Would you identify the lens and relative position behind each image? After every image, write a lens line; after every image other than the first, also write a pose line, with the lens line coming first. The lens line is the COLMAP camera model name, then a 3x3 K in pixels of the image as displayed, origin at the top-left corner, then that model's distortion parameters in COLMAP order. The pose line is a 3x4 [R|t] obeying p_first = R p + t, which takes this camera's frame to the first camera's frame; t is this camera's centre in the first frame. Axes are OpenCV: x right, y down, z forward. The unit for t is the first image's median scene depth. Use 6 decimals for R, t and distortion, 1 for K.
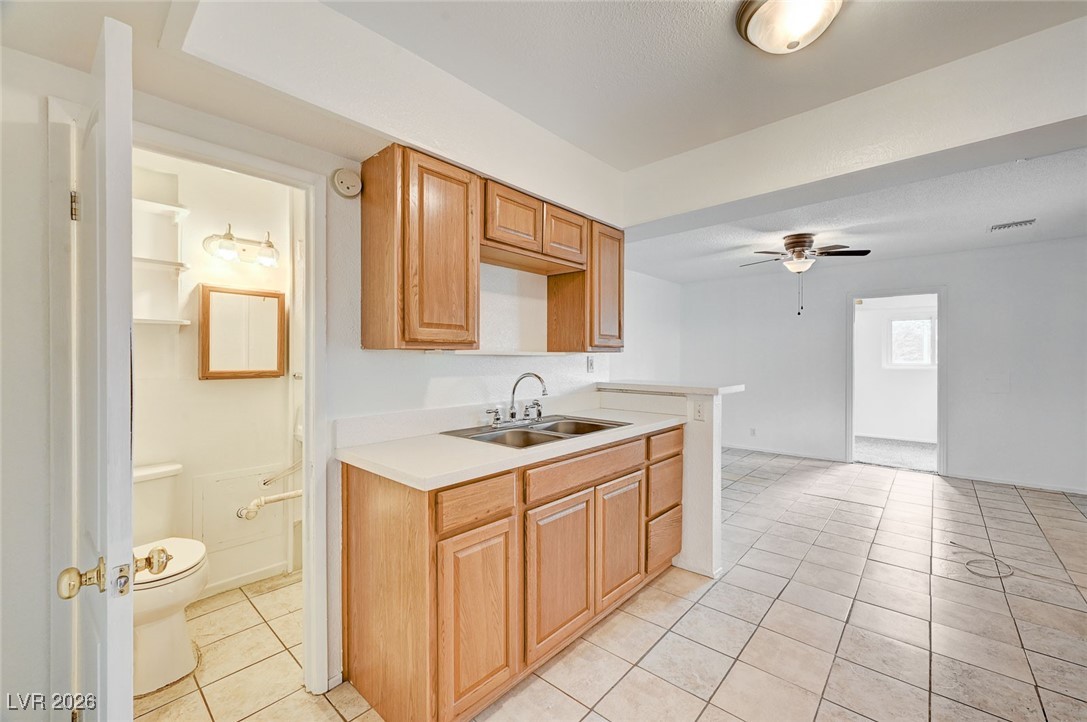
lens RADIAL K [[435.5, 0, 548.6], [0, 435.5, 358.5], [0, 0, 1]] dist [0.003205, 0.000175]
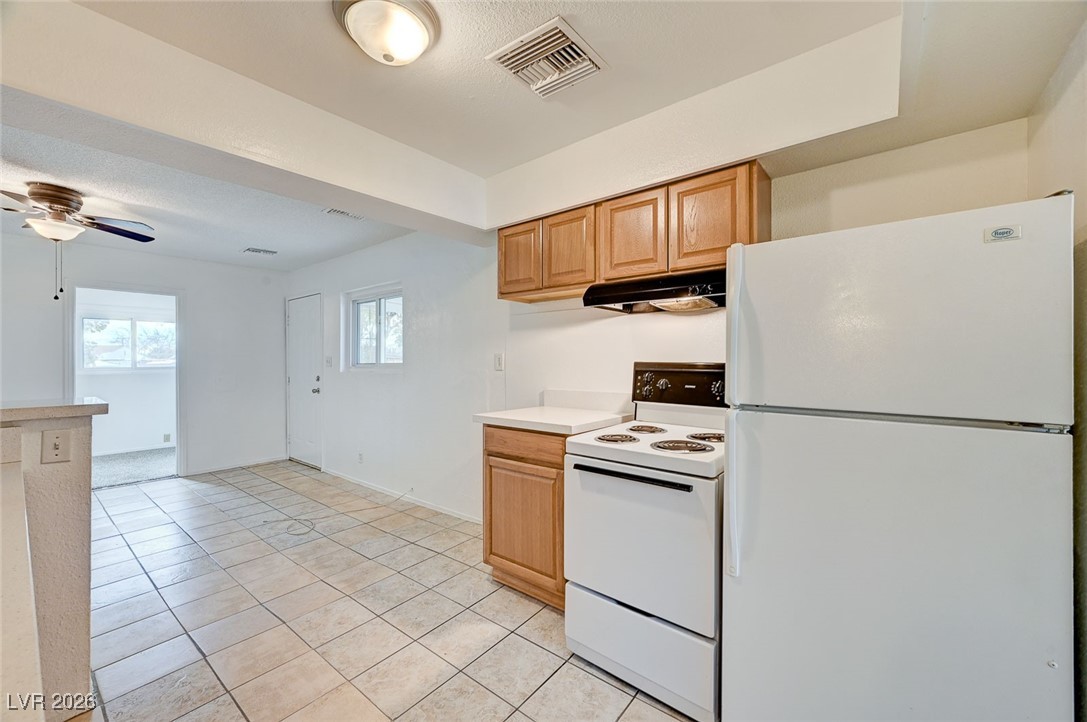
lens RADIAL K [[435.5, 0, 547.9], [0, 435.5, 360.3], [0, 0, 1]] dist [0.003205, 0.000175]
pose [[-0.060694, 0.000786, 0.998156, -0.237120], [0.008692, 0.999962, -0.000259, 0.008677], [-0.998119, 0.008660, -0.060698, 0.312617]]
